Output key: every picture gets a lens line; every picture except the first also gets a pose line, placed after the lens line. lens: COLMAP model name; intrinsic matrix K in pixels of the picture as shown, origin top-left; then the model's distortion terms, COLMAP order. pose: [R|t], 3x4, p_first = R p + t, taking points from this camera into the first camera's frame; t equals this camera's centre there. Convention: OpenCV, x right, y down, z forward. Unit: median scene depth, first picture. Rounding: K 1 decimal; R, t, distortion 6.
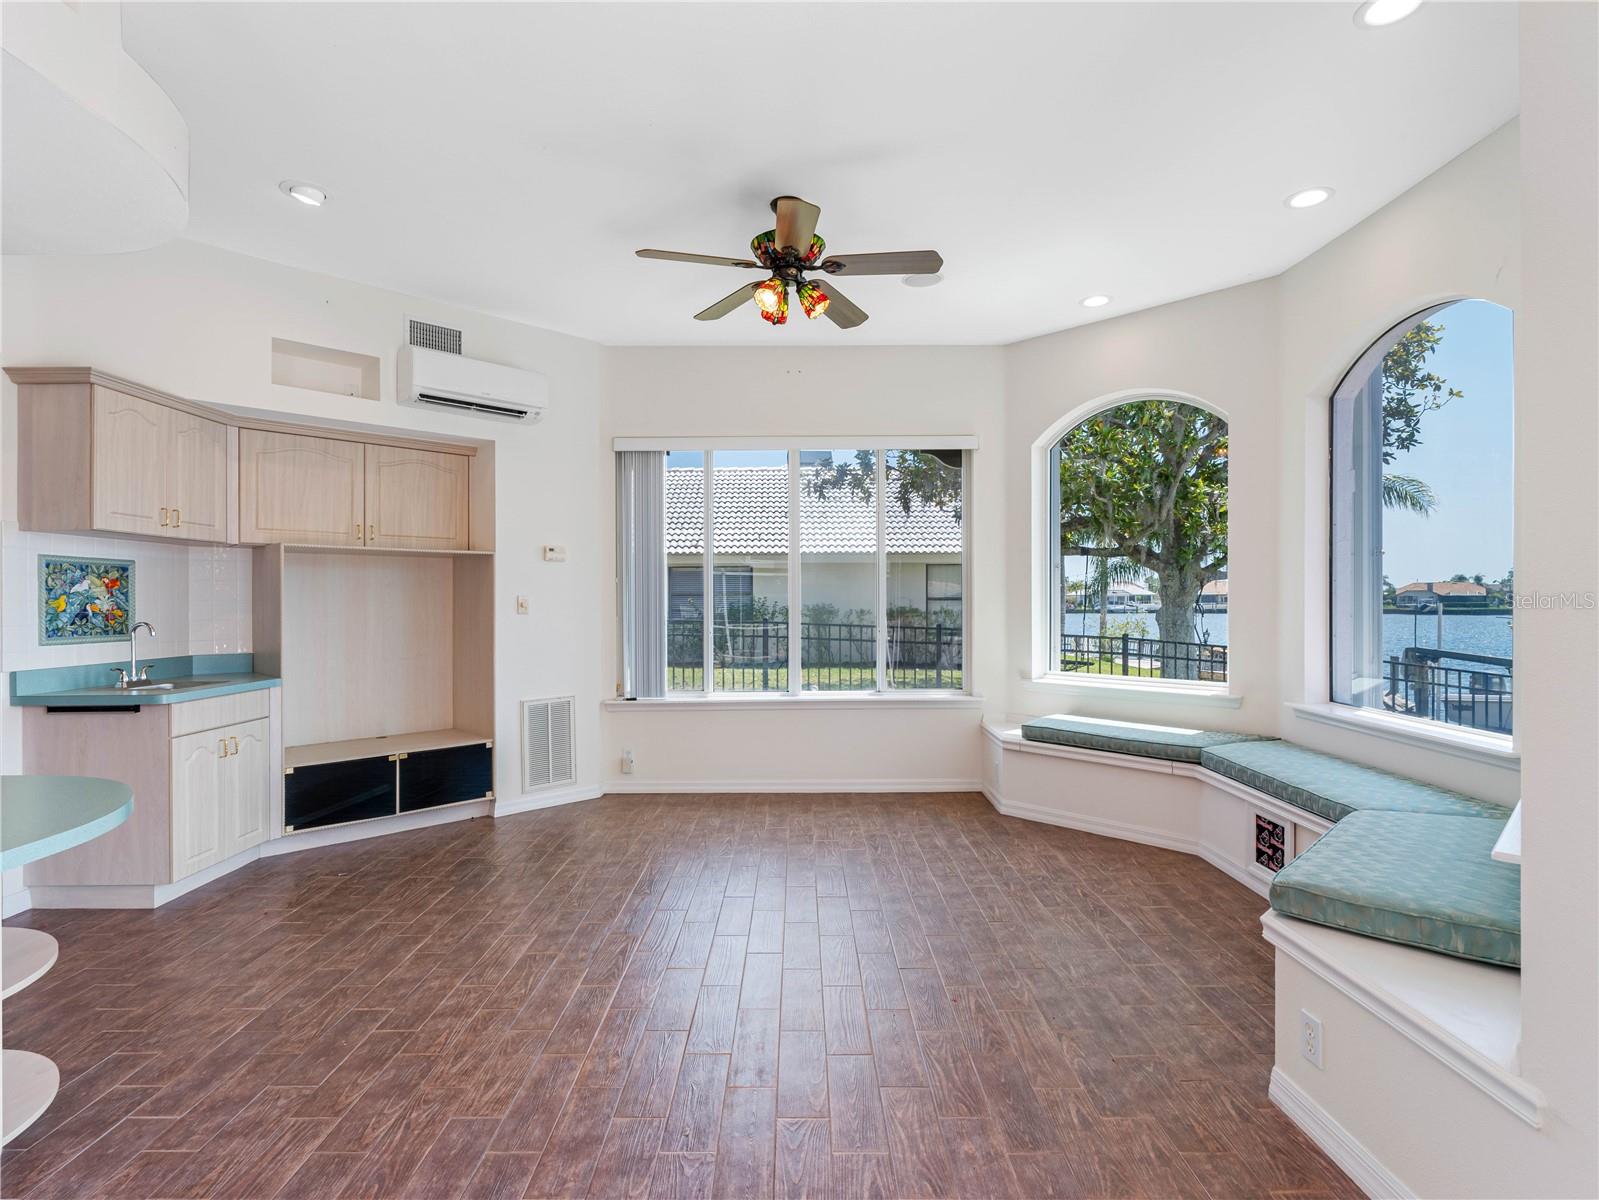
lens RADIAL K [[799.5, 0, 791.1], [0, 799.5, 600.6], [0, 0, 1]] dist [0.001298, -0.005198]
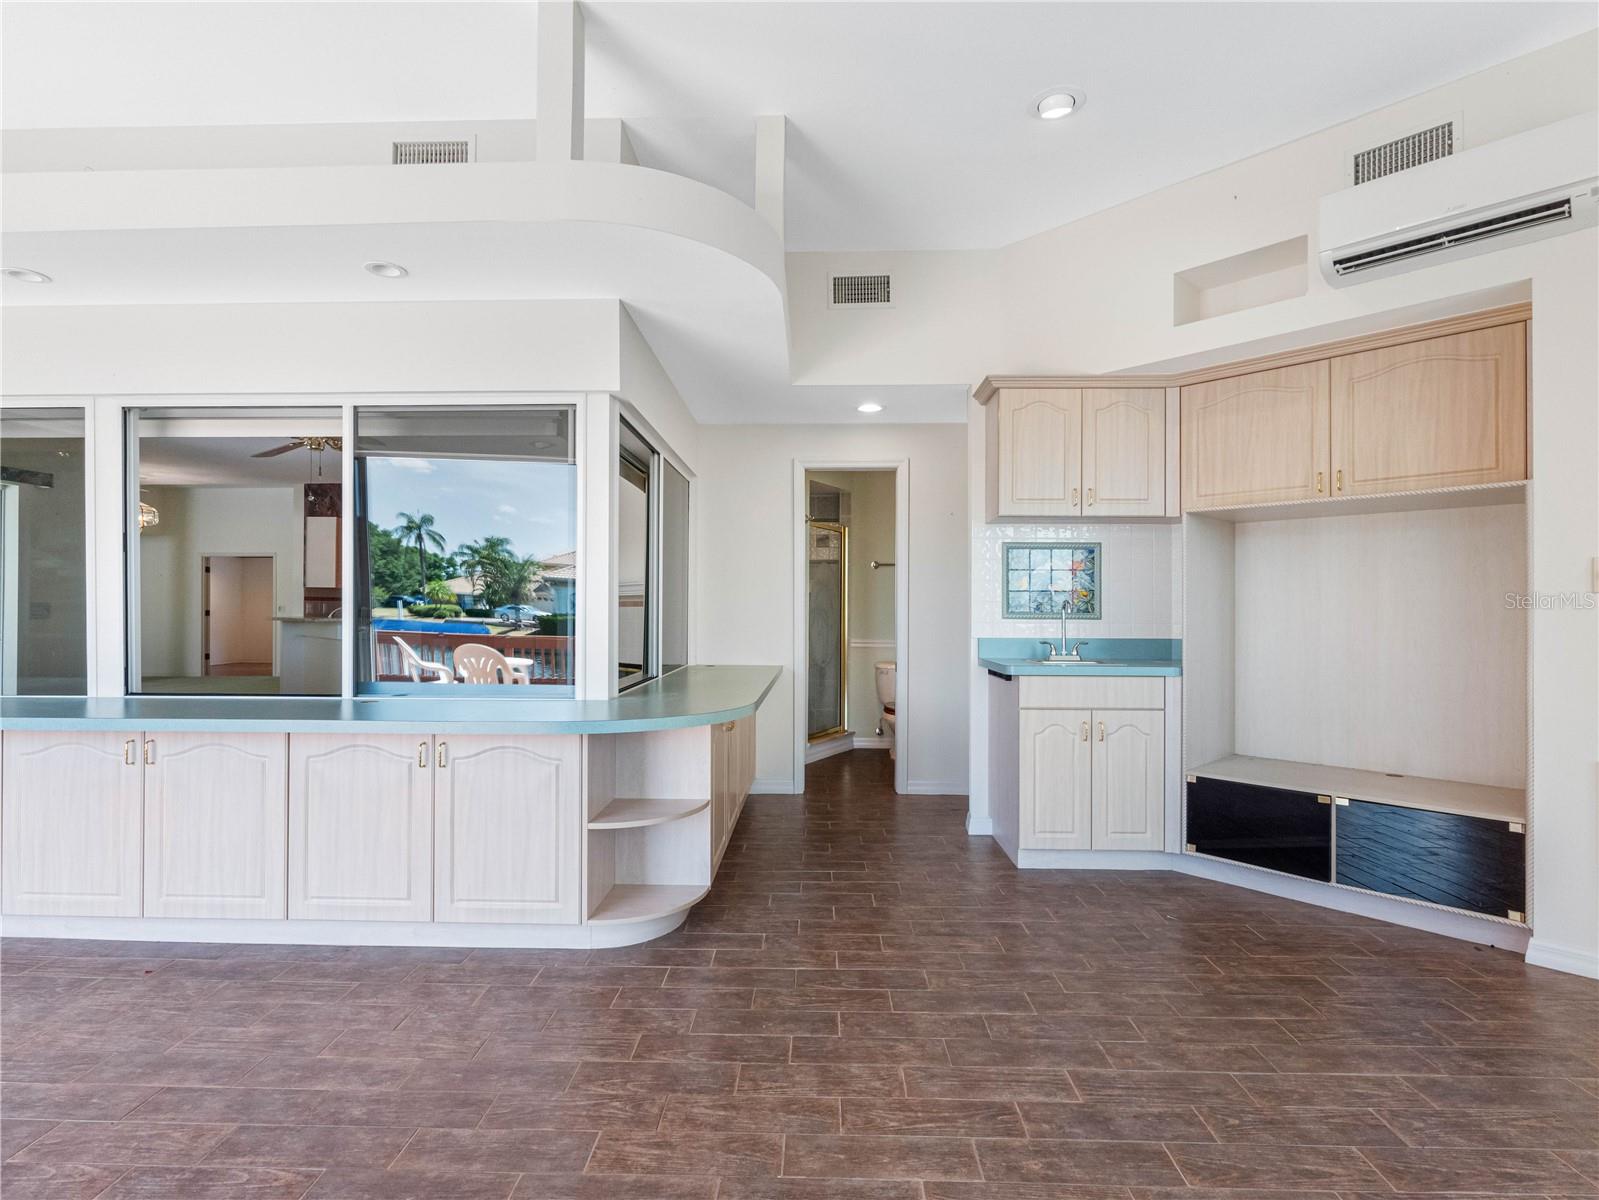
lens RADIAL K [[799.5, 0, 791.1], [0, 799.5, 600.6], [0, 0, 1]] dist [0.001298, -0.005198]
pose [[-0.020078, -0.006744, -0.999776, 0.215733], [-0.002361, 0.999975, -0.006698, 0.031460], [0.999796, 0.002226, -0.020093, 0.579401]]
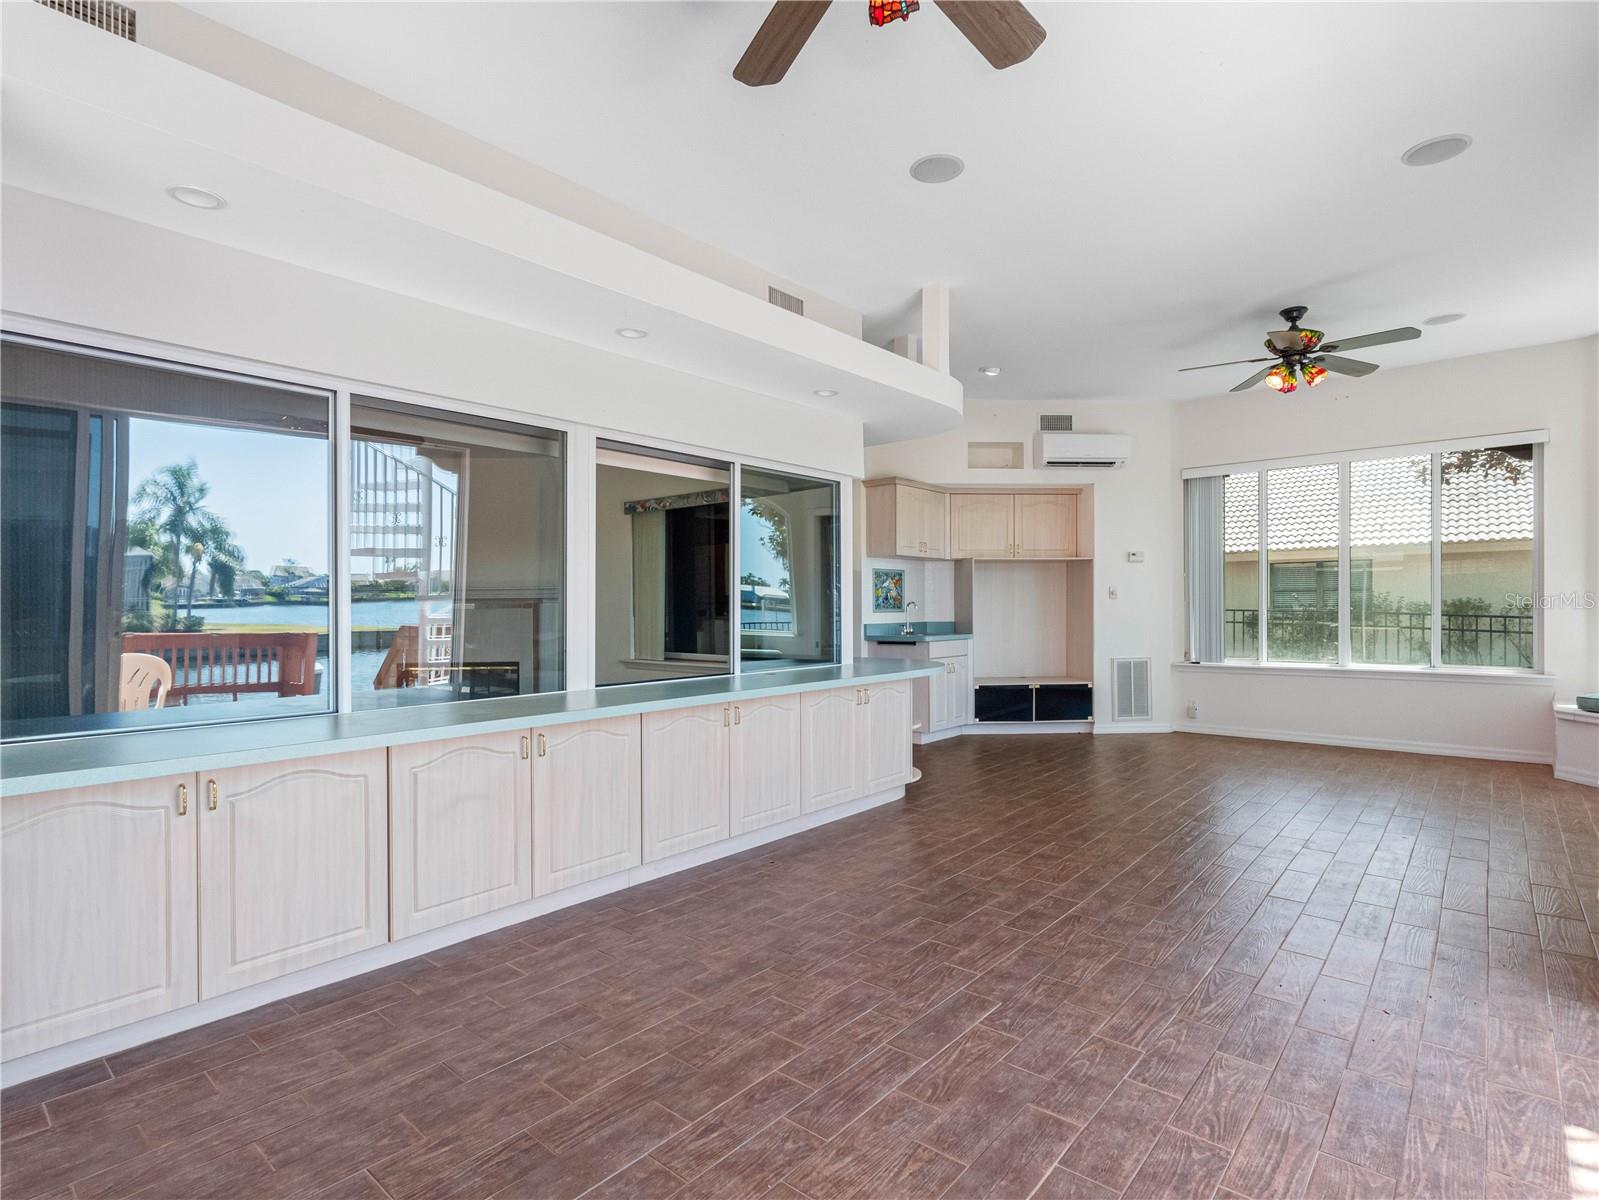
lens RADIAL K [[777.7, 0, 806.4], [0, 777.7, 608.9], [0, 0, 1]] dist [0.000262, 0.000060]
pose [[0.755456, 0.002435, -0.655195, 0.205118], [0.003212, 0.999967, 0.007420, 0.026060], [0.655192, -0.007710, 0.755423, -0.524881]]
